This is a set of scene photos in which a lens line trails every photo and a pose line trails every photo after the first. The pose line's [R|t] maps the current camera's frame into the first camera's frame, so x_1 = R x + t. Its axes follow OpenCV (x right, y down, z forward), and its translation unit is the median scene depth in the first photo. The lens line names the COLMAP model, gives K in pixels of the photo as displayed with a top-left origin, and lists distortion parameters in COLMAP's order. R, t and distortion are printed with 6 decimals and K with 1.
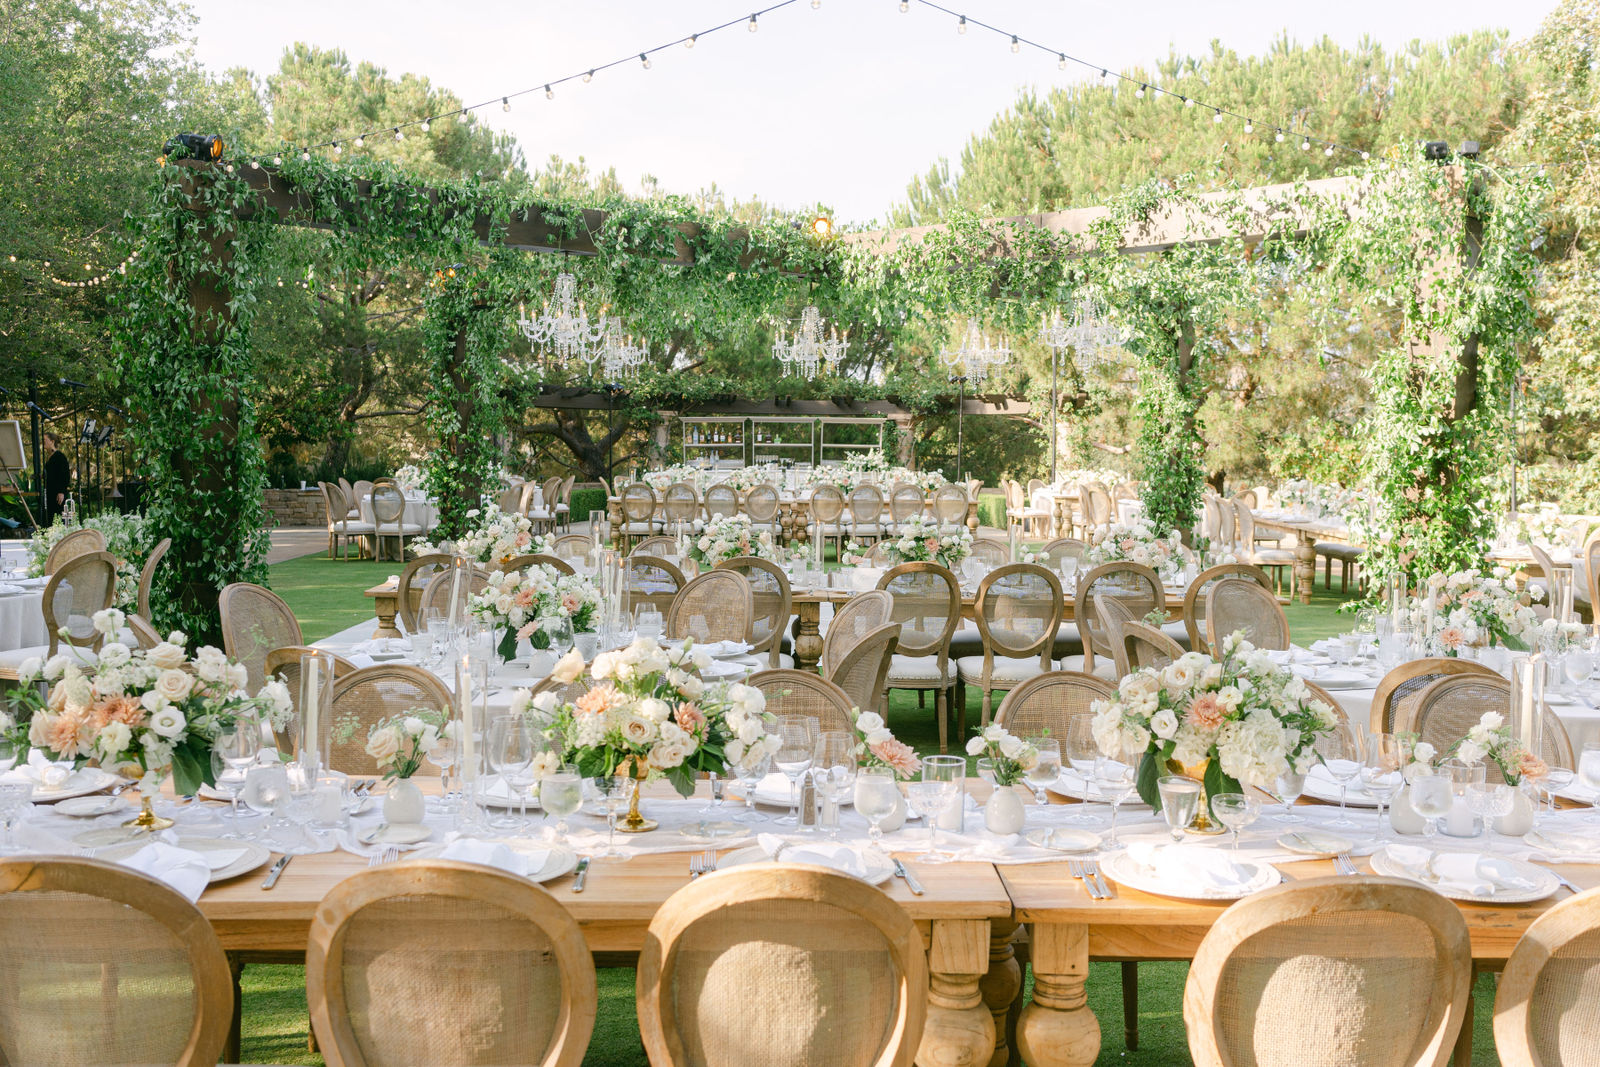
lens RADIAL K [[1647.5, 0, 799.9], [0, 1647.5, 528.1], [0, 0, 1]] dist [-0.005913, 0.000000]
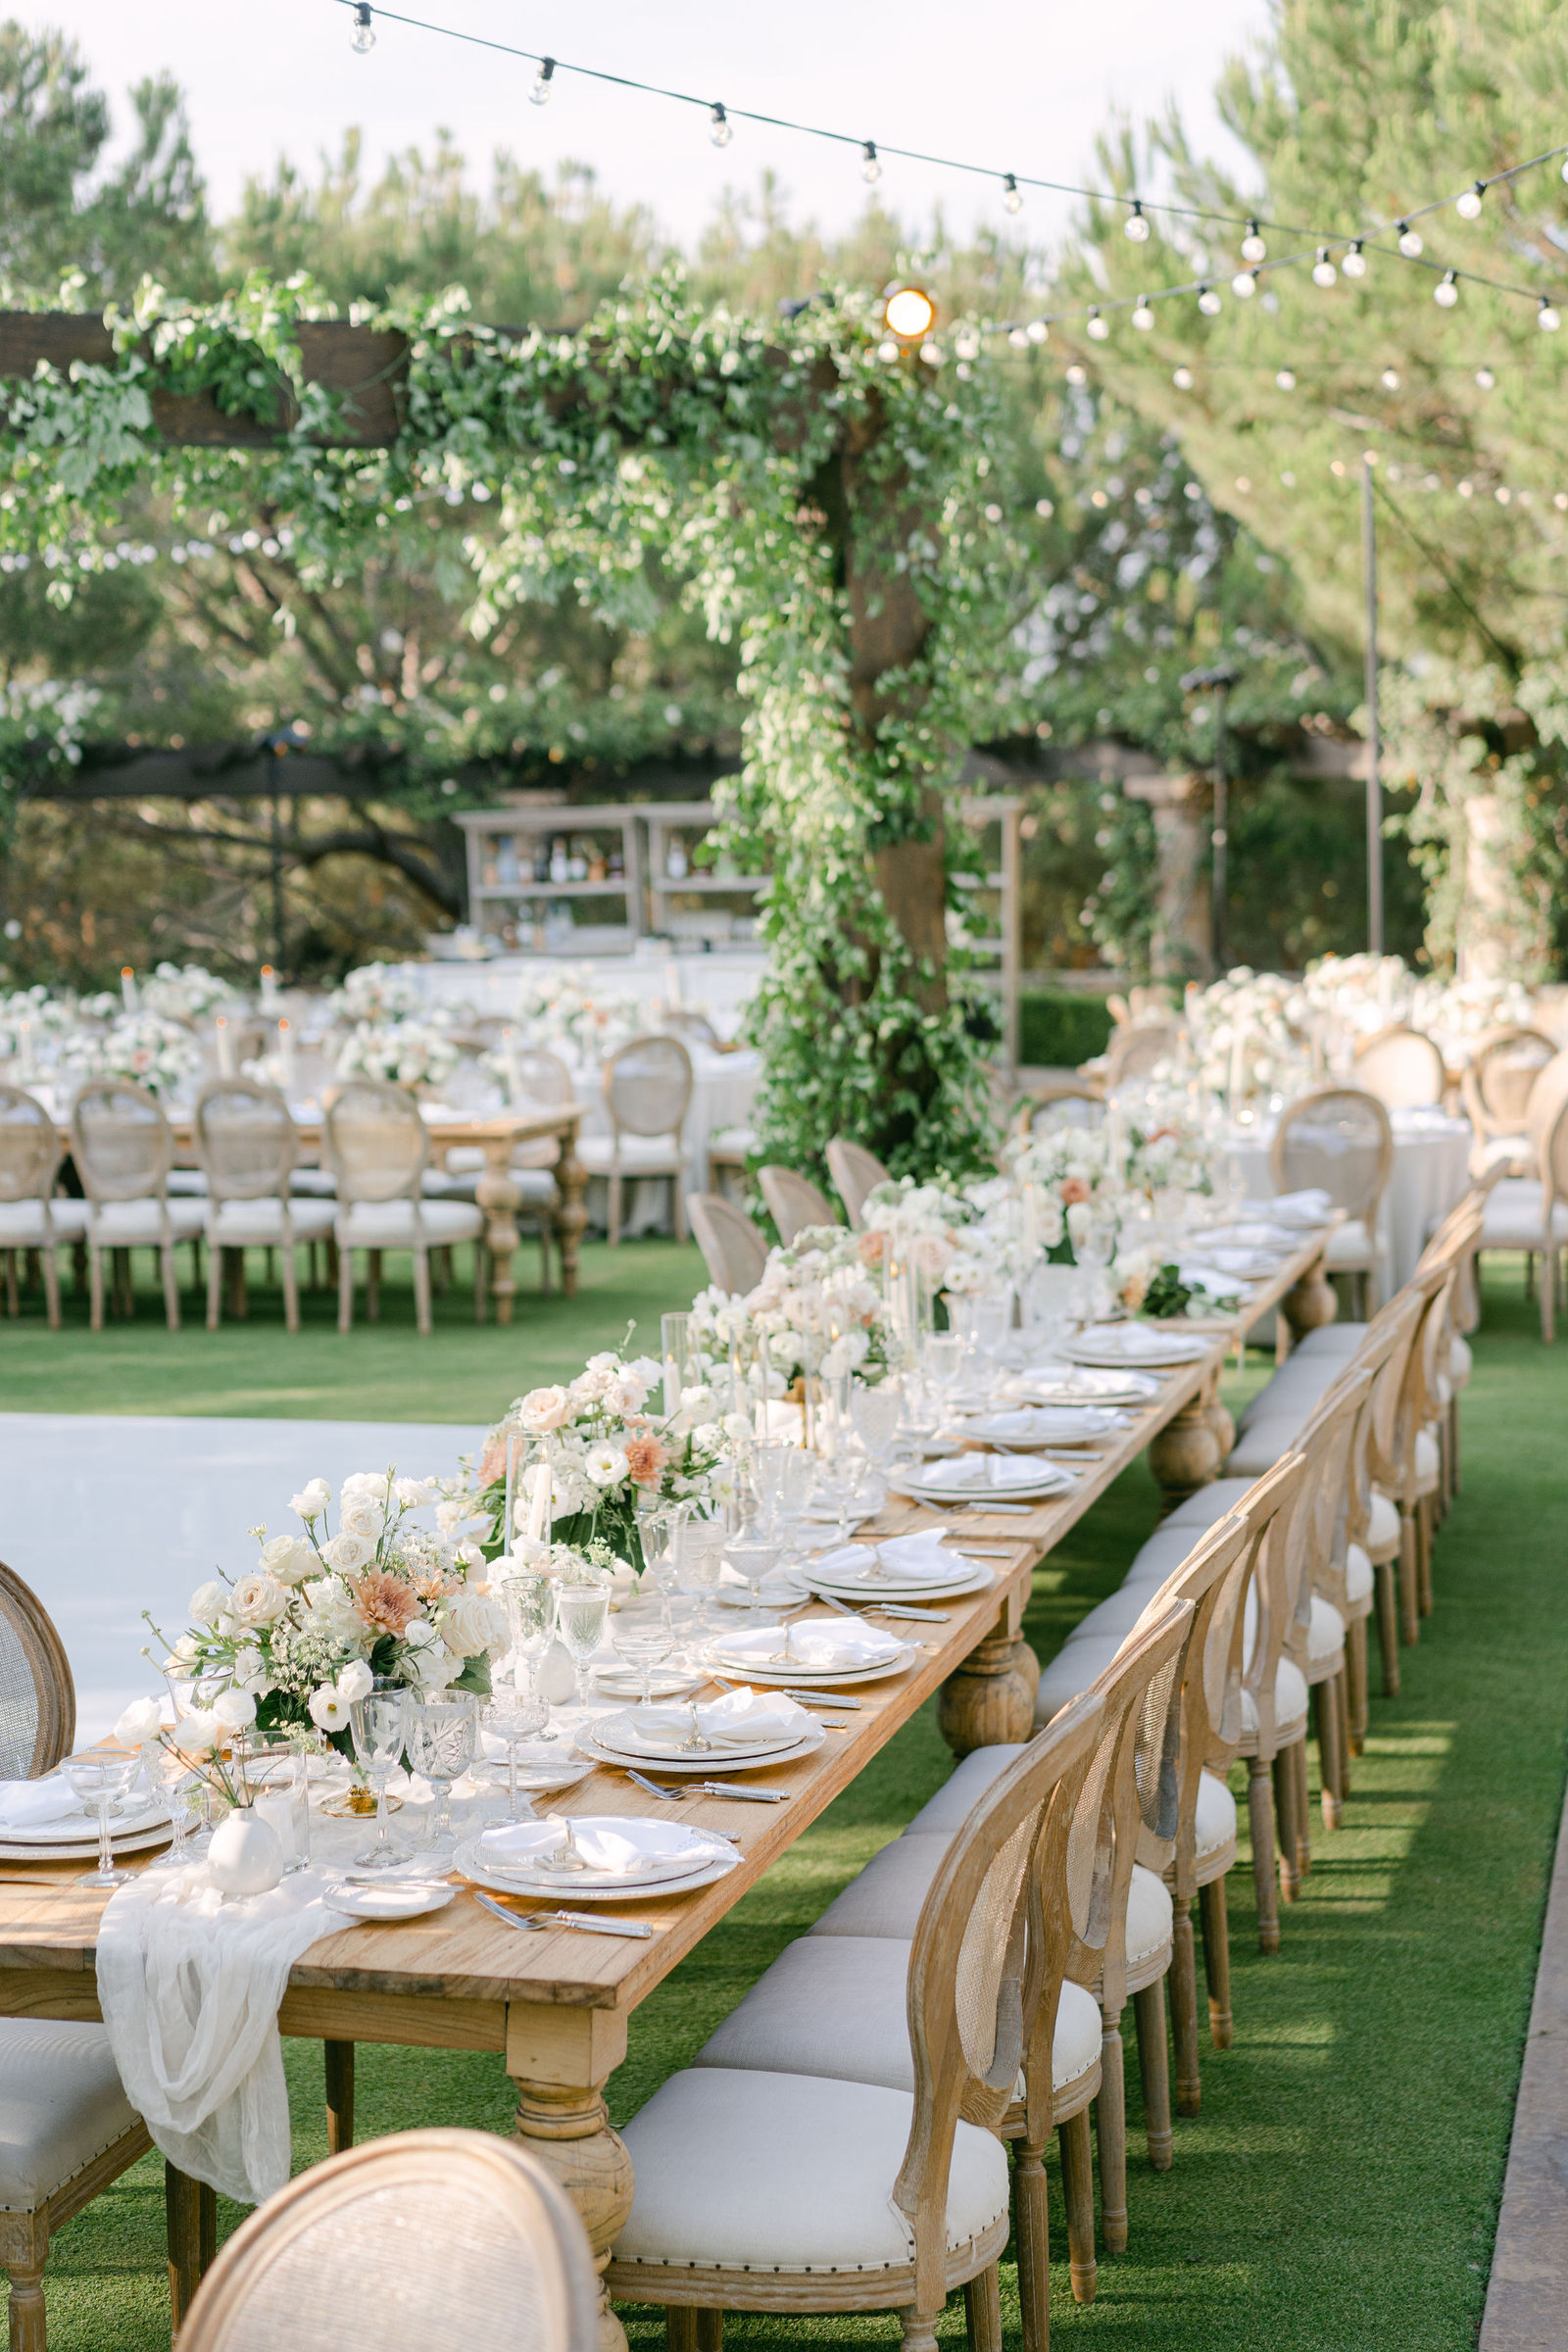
lens RADIAL K [[3669.8, 0, 779.5], [0, 3669.8, 1178.0], [0, 0, 1]] dist [-0.033445, 0.000000]
pose [[0.965144, -0.007351, -0.261615, 0.208042], [0.019906, 0.998772, 0.045375, -0.023124], [0.260960, -0.049001, 0.964105, 0.237663]]
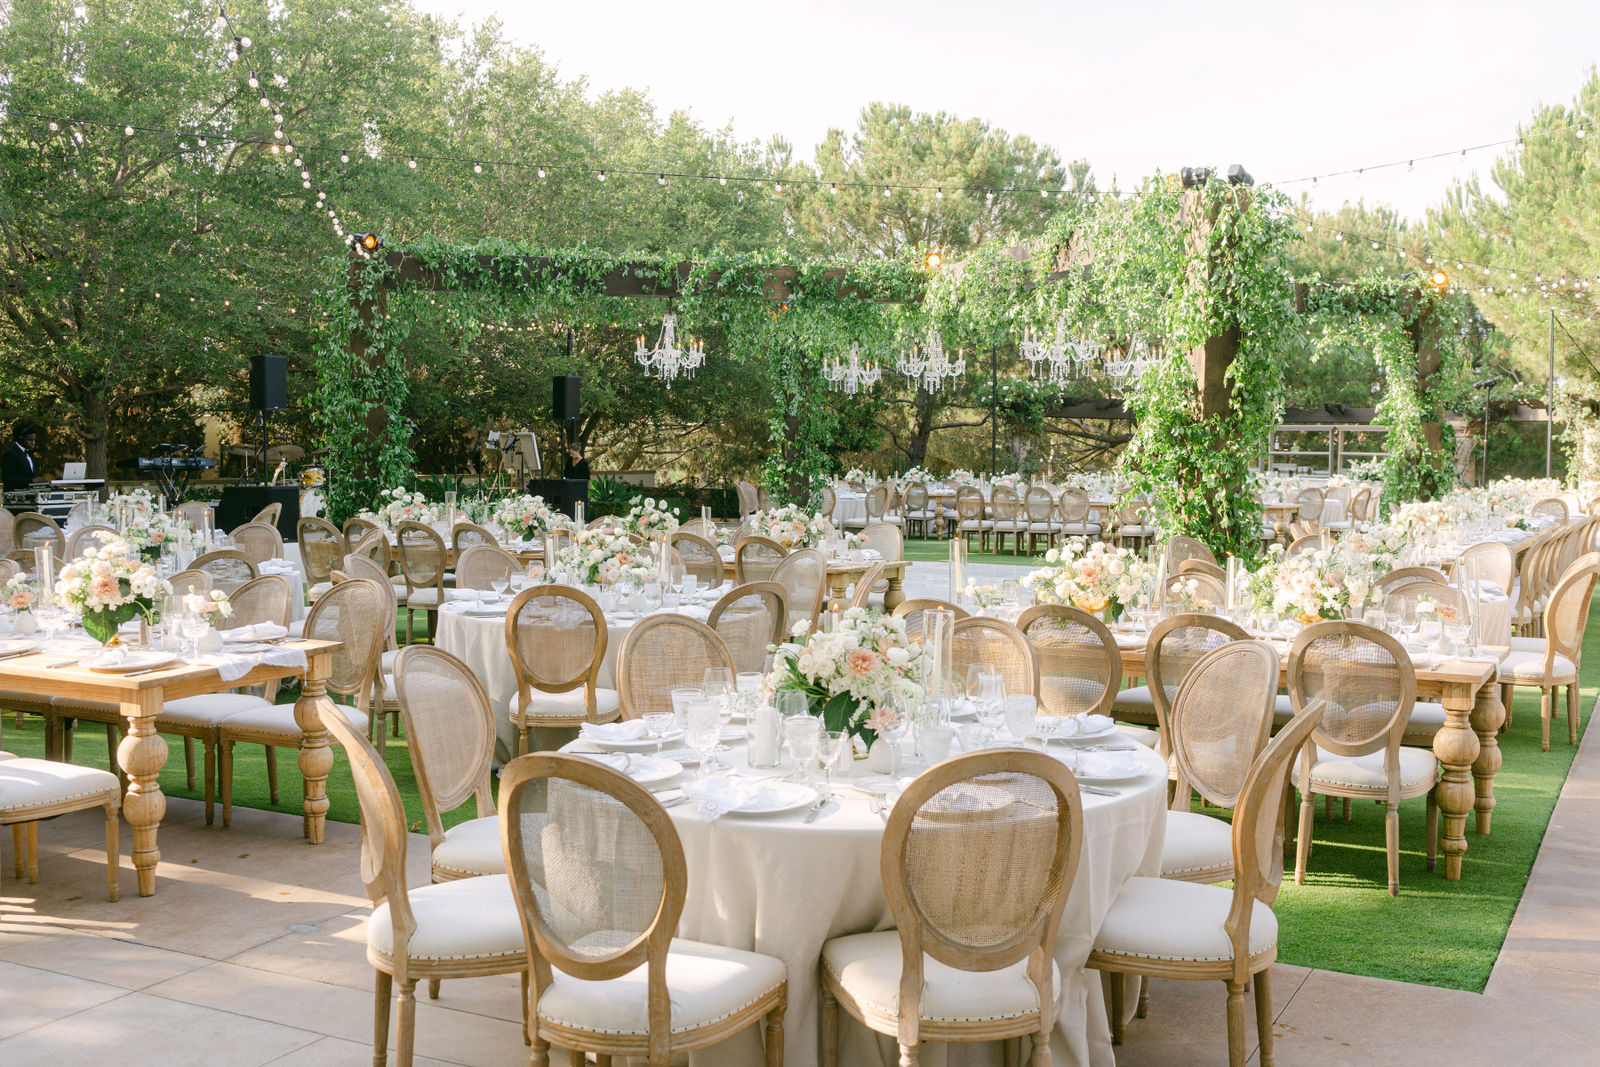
lens RADIAL K [[1647.5, 0, 801.2], [0, 1647.5, 530.6], [0, 0, 1]] dist [-0.005913, 0.000000]
pose [[0.872934, 0.022587, -0.487315, 0.217095], [-0.025240, 0.999681, 0.001124, 0.003485], [0.487184, 0.011318, 0.873226, -0.023721]]
